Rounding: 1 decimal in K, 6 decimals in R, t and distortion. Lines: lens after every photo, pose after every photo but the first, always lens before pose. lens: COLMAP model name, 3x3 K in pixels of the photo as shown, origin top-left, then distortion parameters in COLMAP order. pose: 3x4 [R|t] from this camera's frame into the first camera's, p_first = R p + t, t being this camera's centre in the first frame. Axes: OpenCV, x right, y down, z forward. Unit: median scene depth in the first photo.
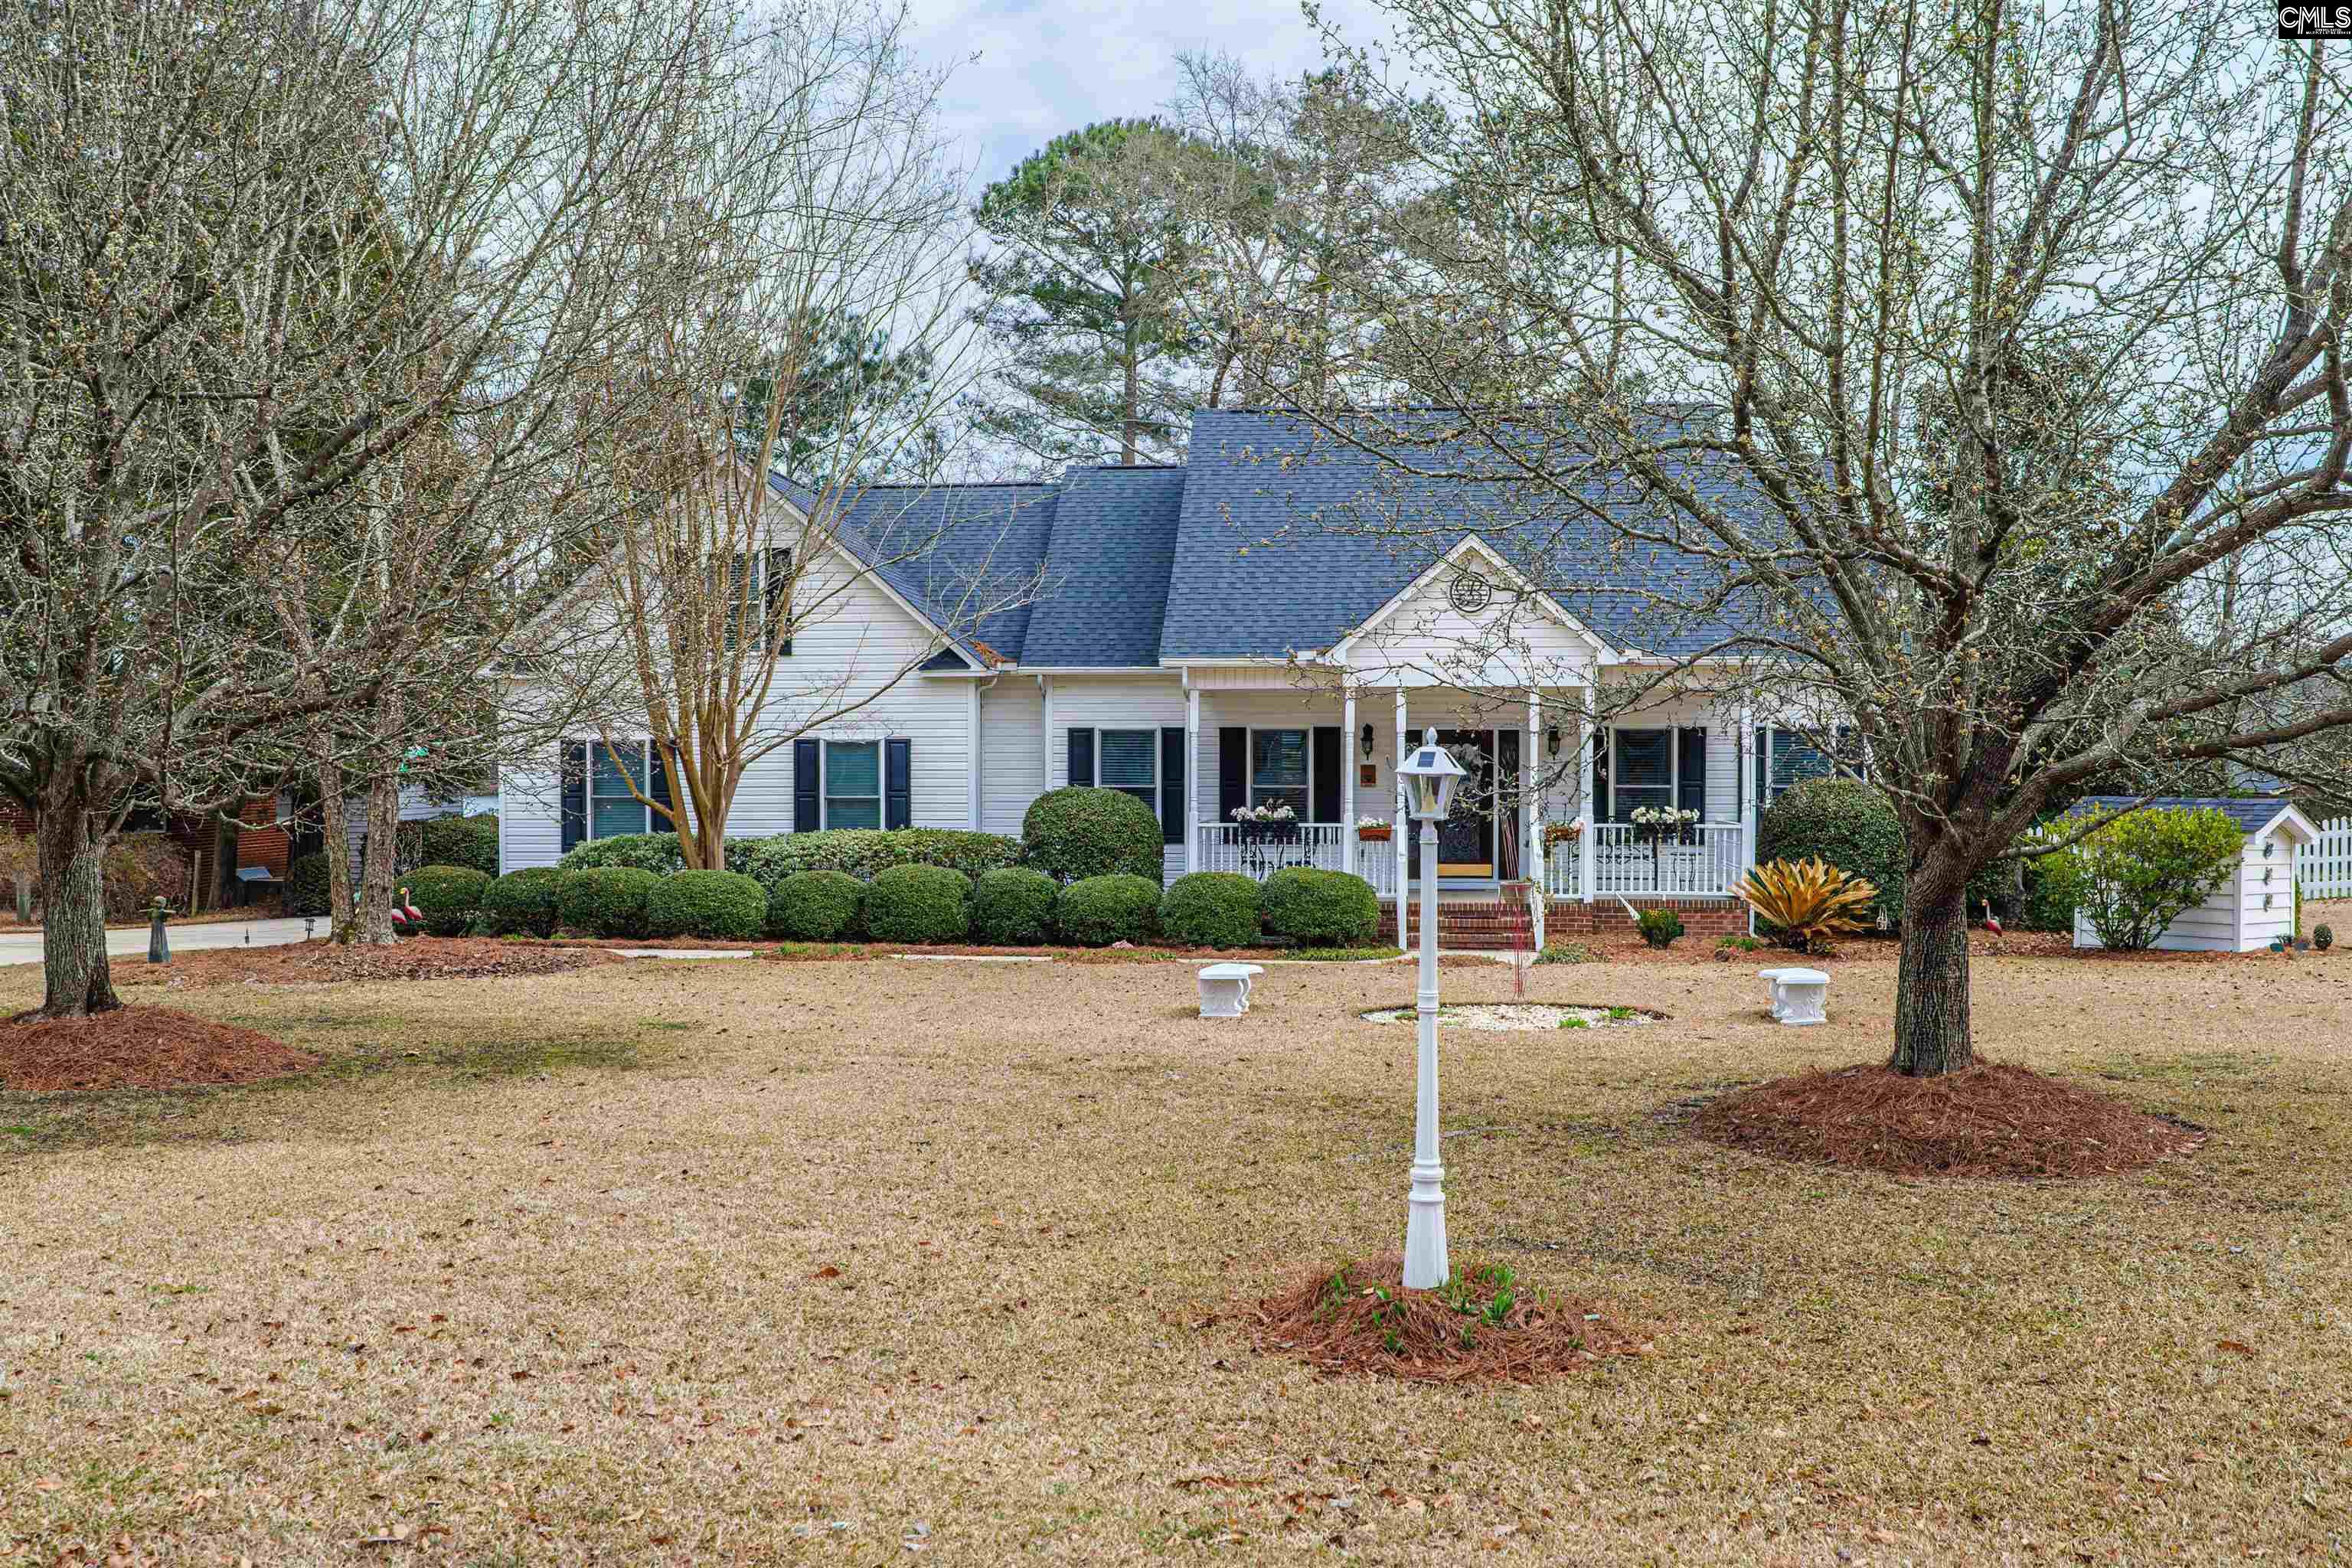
lens RADIAL K [[2333.9, 0, 1176.0], [0, 2333.9, 784.0], [0, 0, 1]] dist [-0.001740, 0.004968]
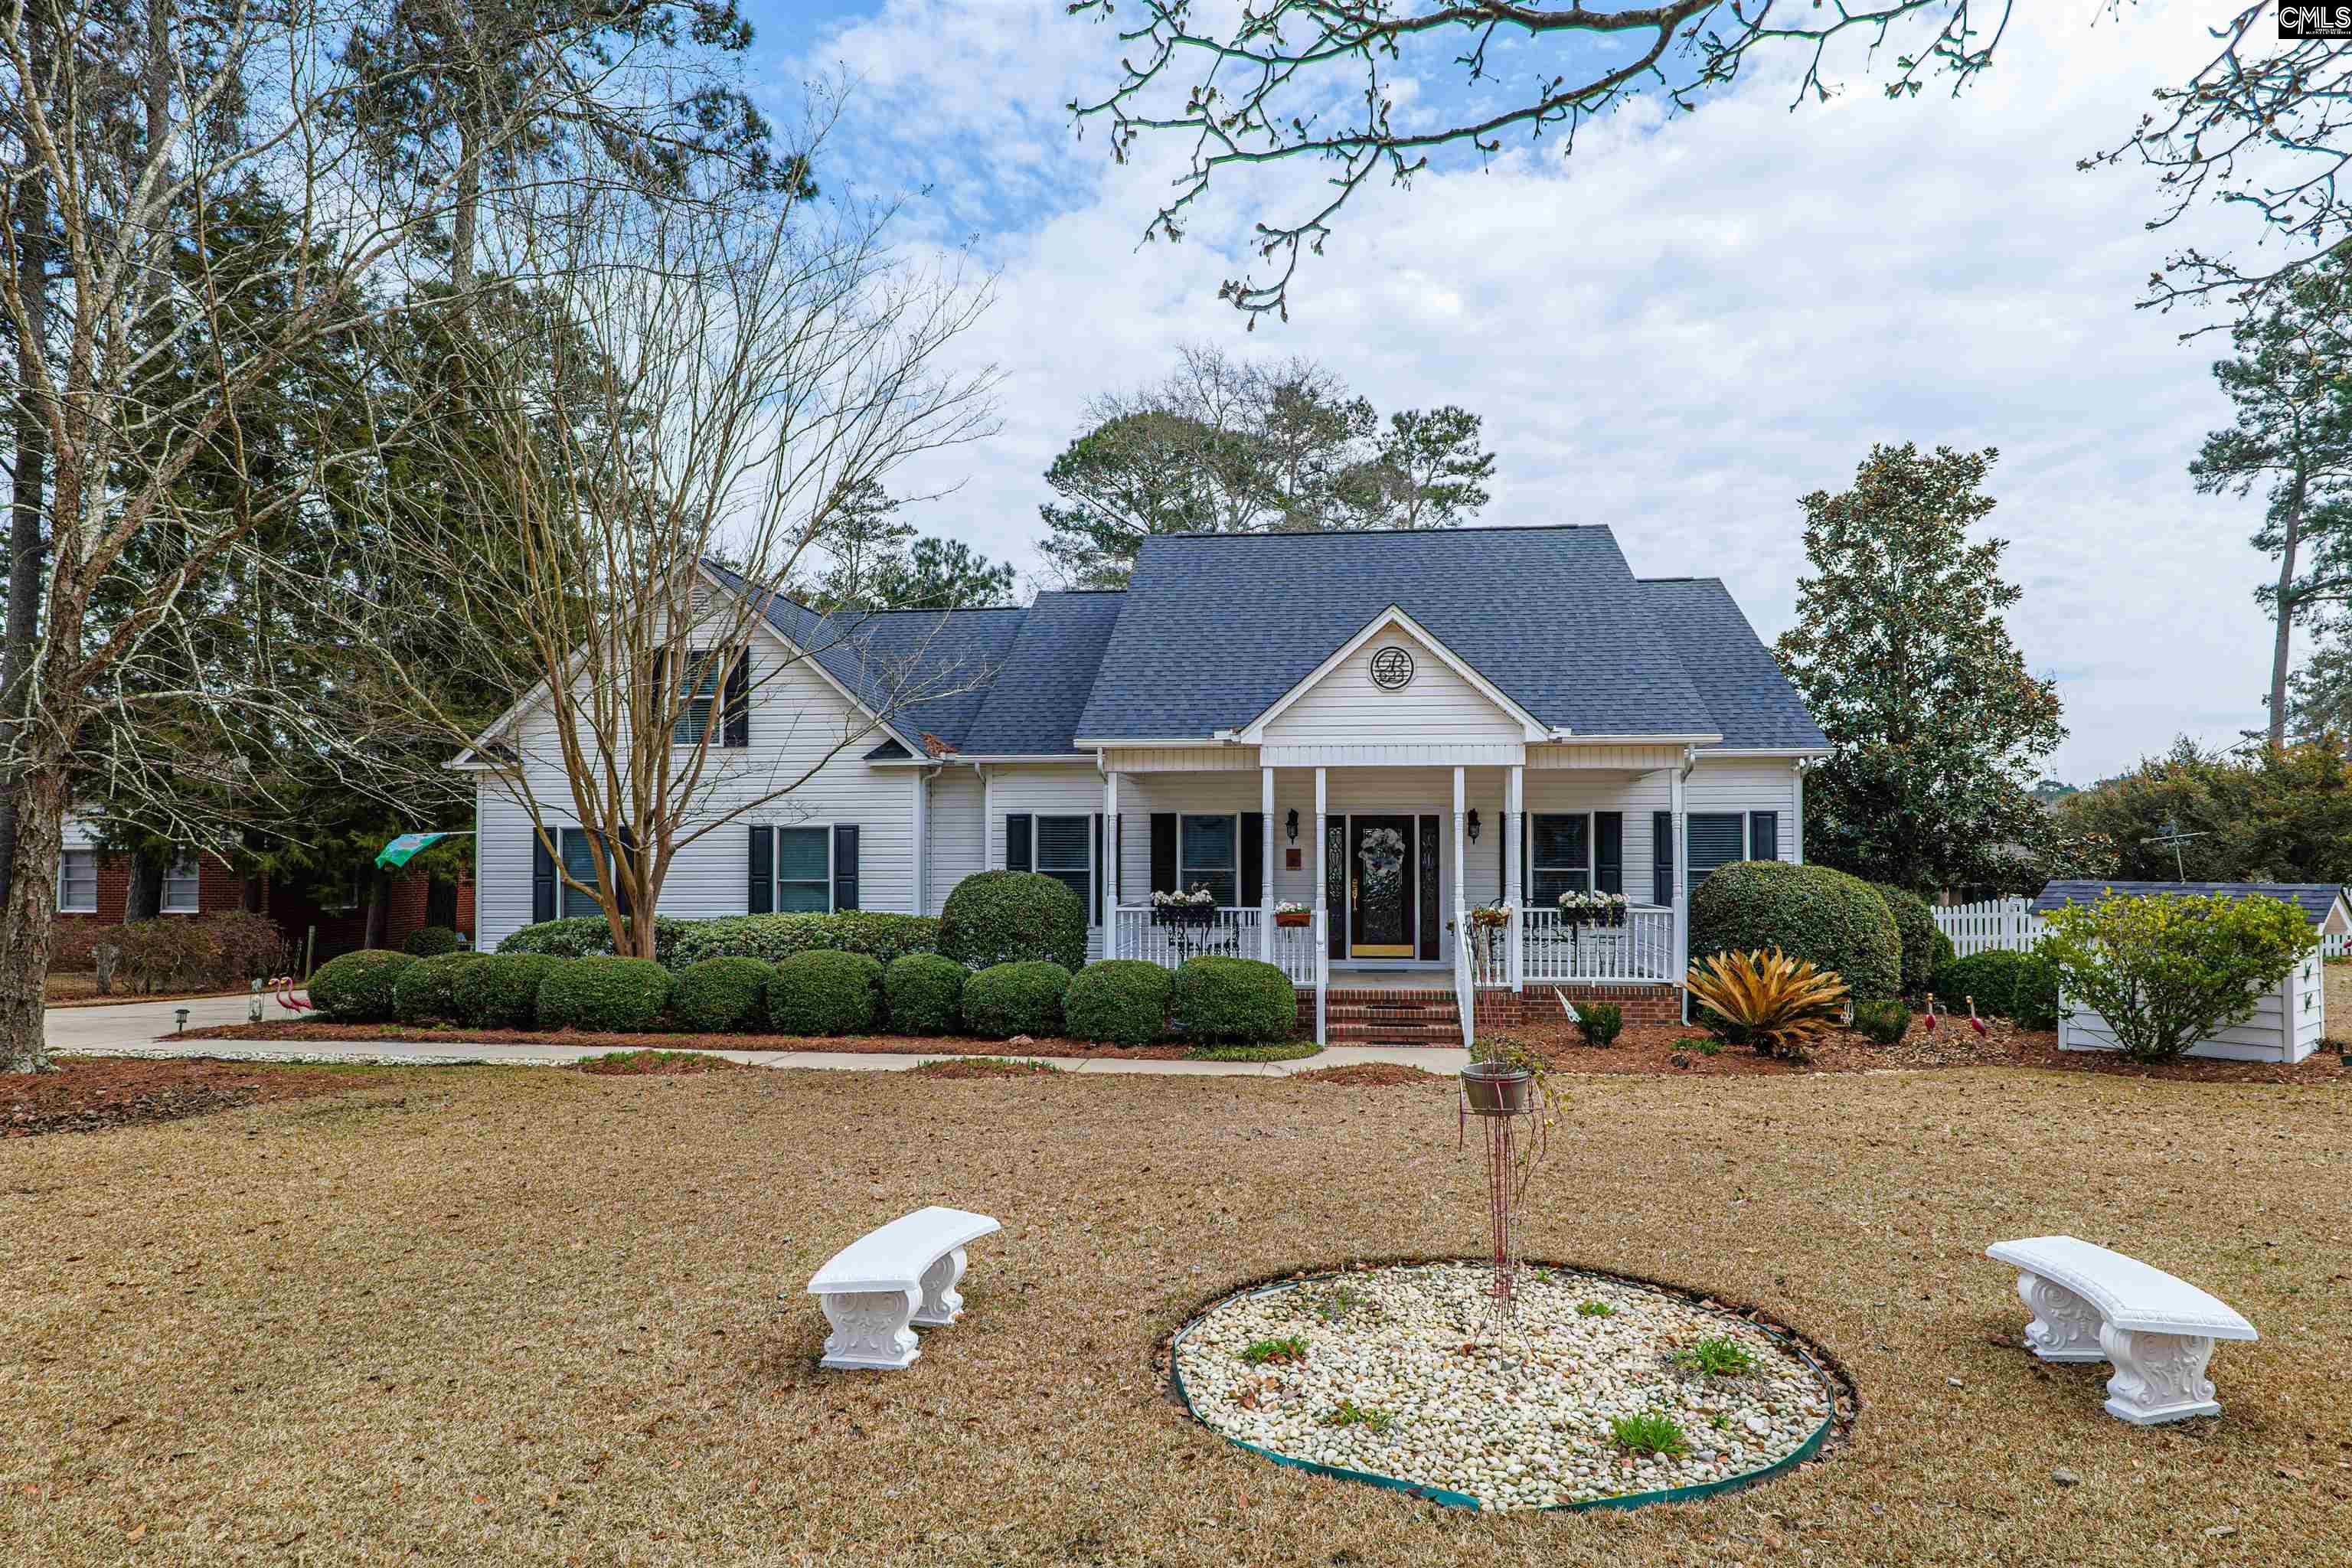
lens RADIAL K [[1295.2, 0, 1228.0], [0, 1295.2, 829.6], [0, 0, 1]] dist [0.001207, 0.000190]
pose [[0.999999, -0.001514, 0.000679, 0.054081], [0.001534, 0.999508, -0.031325, 0.001103], [-0.000631, 0.031326, 0.999509, 0.434864]]
